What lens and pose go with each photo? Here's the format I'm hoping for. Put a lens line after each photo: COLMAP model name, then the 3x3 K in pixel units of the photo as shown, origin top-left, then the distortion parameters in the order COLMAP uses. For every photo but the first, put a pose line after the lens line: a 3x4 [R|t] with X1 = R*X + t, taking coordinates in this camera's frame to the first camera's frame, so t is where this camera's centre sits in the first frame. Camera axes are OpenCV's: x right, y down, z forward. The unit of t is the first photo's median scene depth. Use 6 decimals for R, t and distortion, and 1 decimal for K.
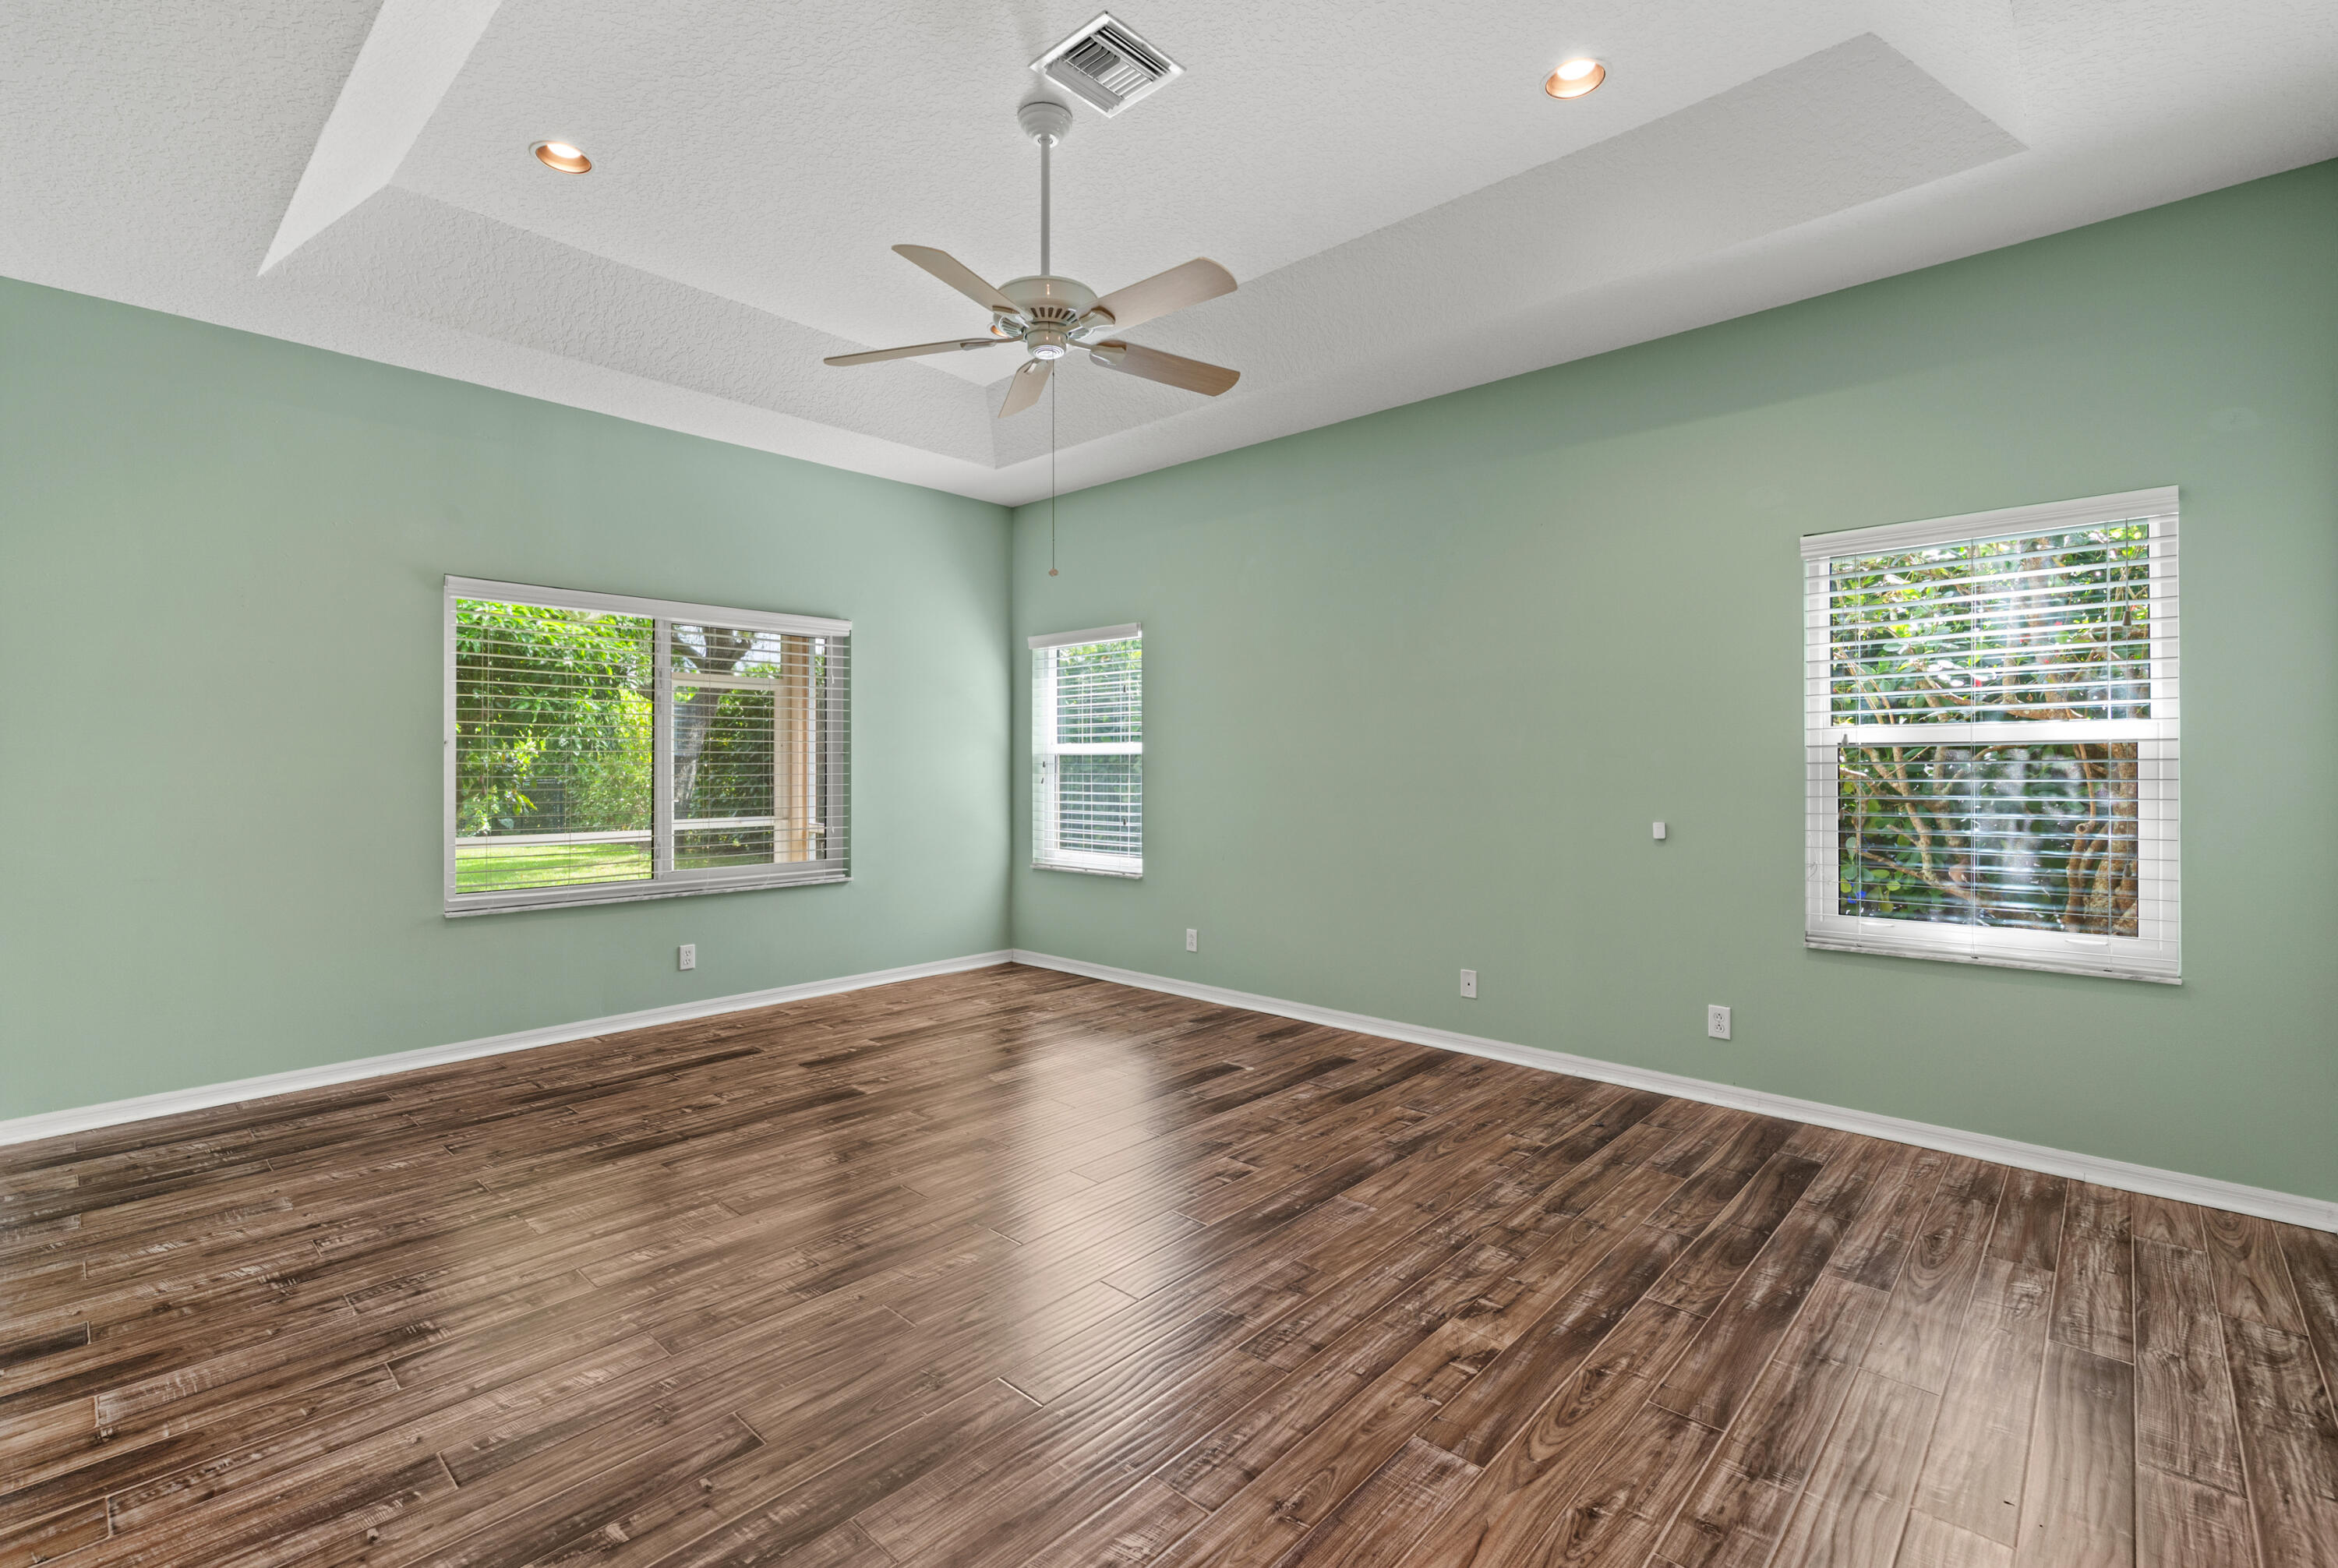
lens RADIAL K [[1011.6, 0, 1160.0], [0, 1011.6, 767.3], [0, 0, 1]] dist [0.010293, -0.002057]
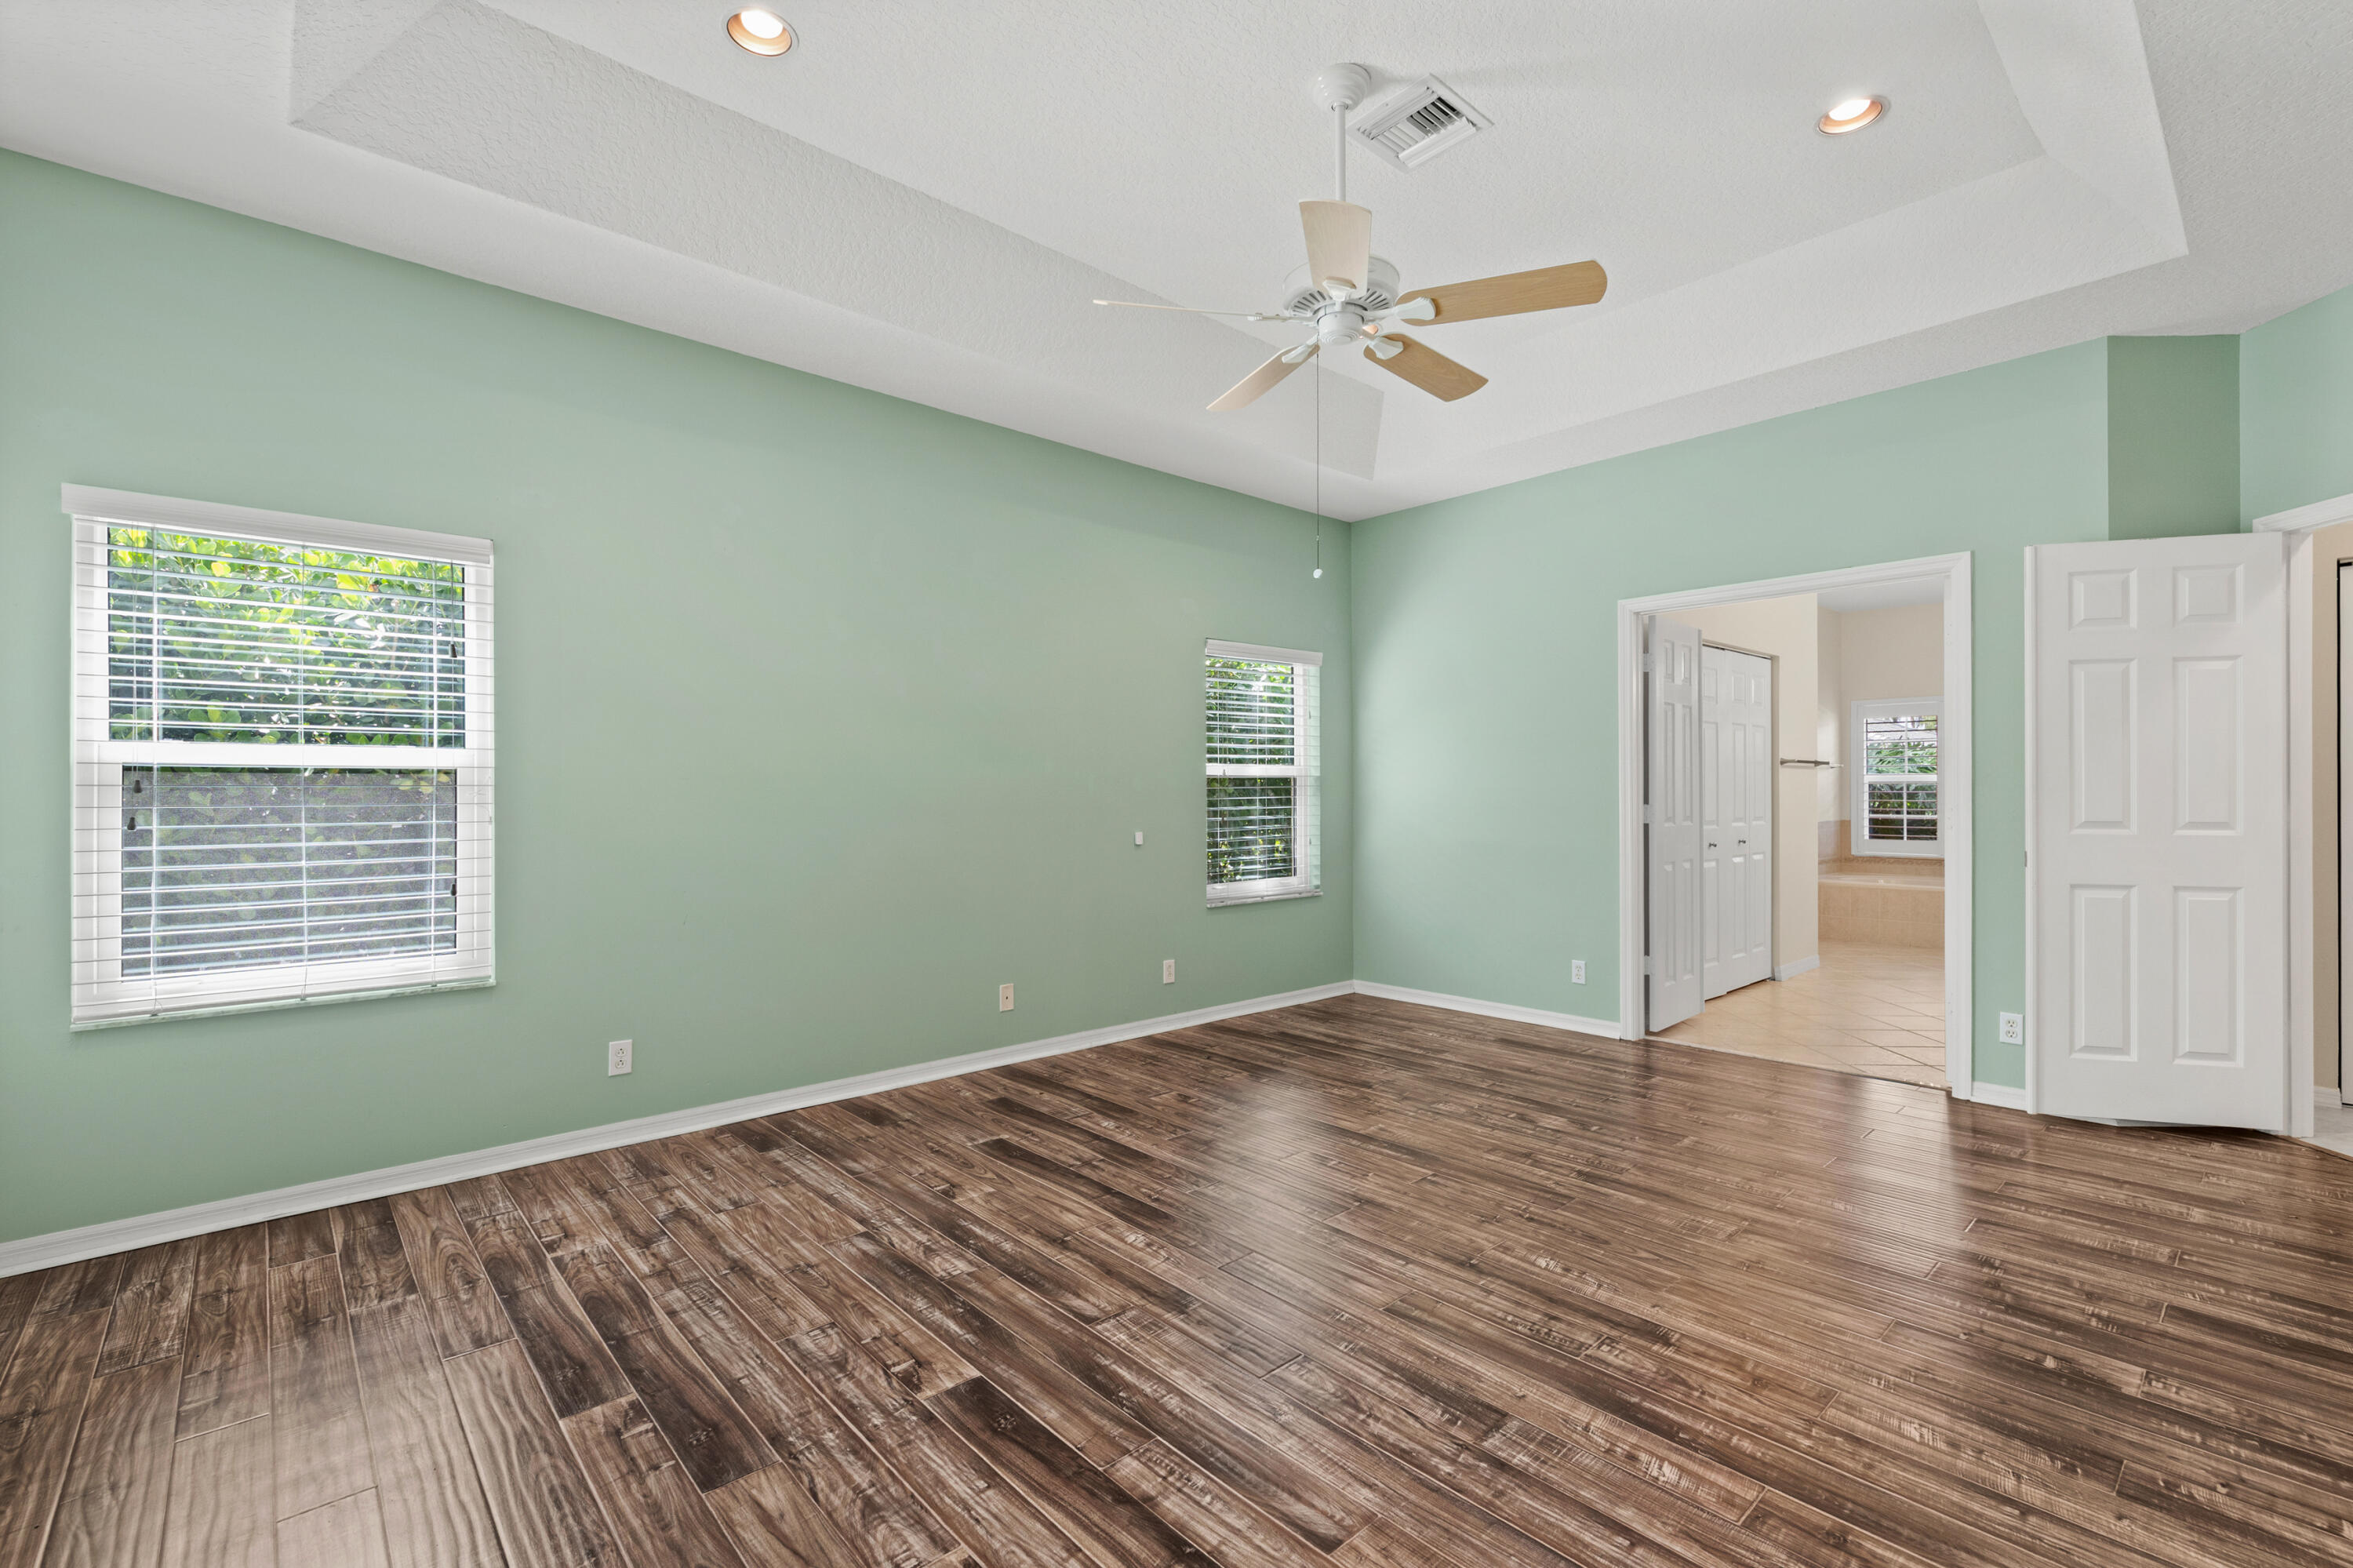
lens RADIAL K [[1018.1, 0, 1169.8], [0, 1018.1, 794.2], [0, 0, 1]] dist [0.010293, -0.002057]
pose [[0.104785, -0.002356, 0.994492, -0.992048], [0.004006, 0.999990, 0.001947, 0.005919], [-0.994487, 0.003780, 0.104793, 1.003015]]
